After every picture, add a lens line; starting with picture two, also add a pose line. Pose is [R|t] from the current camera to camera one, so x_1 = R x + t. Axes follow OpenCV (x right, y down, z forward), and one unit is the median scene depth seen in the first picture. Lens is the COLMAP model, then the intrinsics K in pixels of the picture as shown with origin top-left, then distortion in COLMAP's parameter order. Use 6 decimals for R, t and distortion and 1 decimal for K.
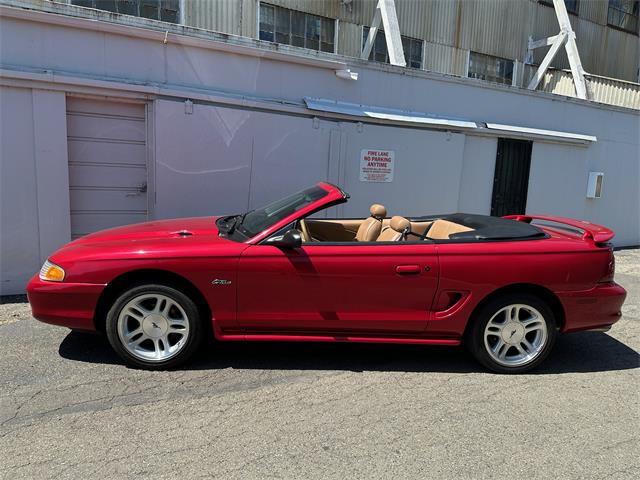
lens RADIAL K [[450.0, 0, 322.1], [0, 450.0, 246.0], [0, 0, 1]] dist [0.061859, -0.074917]
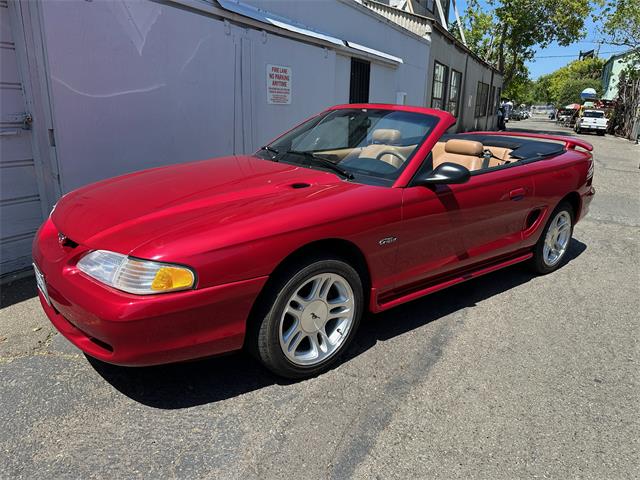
lens RADIAL K [[459.7, 0, 325.7], [0, 459.7, 241.5], [0, 0, 1]] dist [0.005920, -0.004811]
pose [[0.816759, -0.186862, 0.545883, -0.414019], [0.105527, 0.978525, 0.177069, -0.036703], [-0.567247, -0.087018, 0.818938, 0.237210]]
